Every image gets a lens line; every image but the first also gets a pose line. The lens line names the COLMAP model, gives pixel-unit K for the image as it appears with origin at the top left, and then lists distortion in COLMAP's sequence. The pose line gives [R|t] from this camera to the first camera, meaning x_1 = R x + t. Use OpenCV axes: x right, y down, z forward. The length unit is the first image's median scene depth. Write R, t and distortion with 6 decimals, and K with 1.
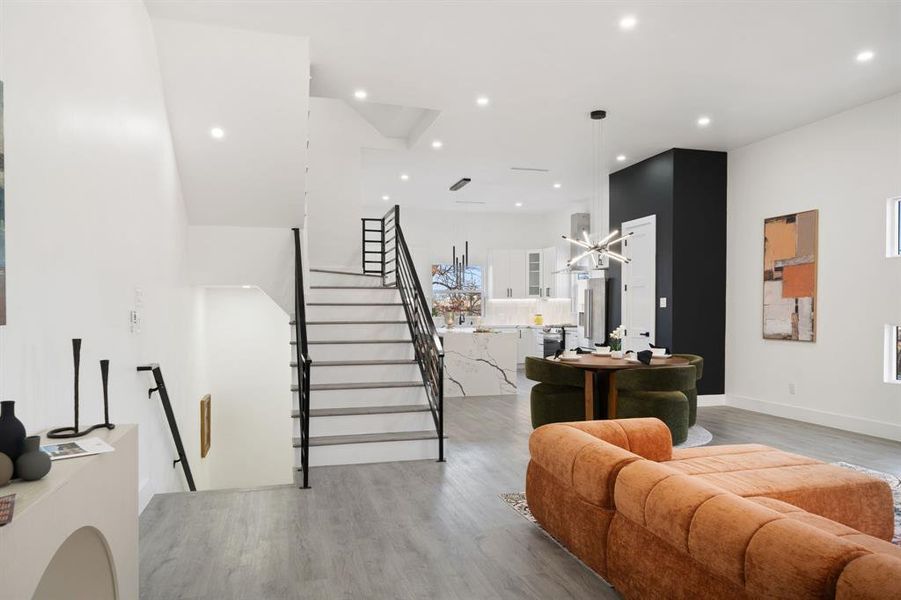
lens RADIAL K [[591.3, 0, 445.7], [0, 591.3, 303.8], [0, 0, 1]] dist [0.002632, 0.000488]
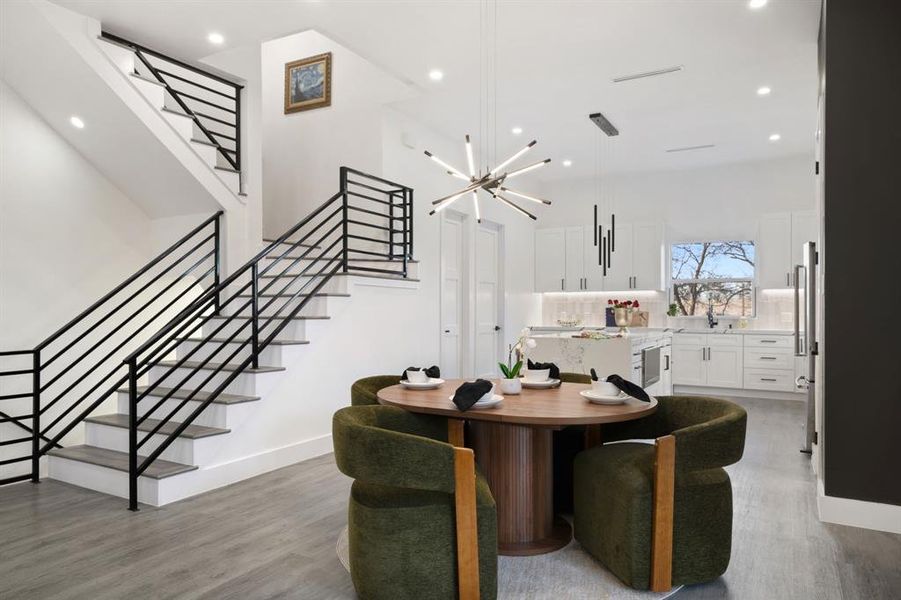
lens RADIAL K [[591.3, 0, 445.7], [0, 591.3, 303.8], [0, 0, 1]] dist [0.002632, 0.000488]
pose [[0.713262, -0.005806, -0.700873, 0.526567], [0.004446, 0.999983, -0.003759, 0.014641], [0.700883, -0.000436, 0.713276, 0.517881]]
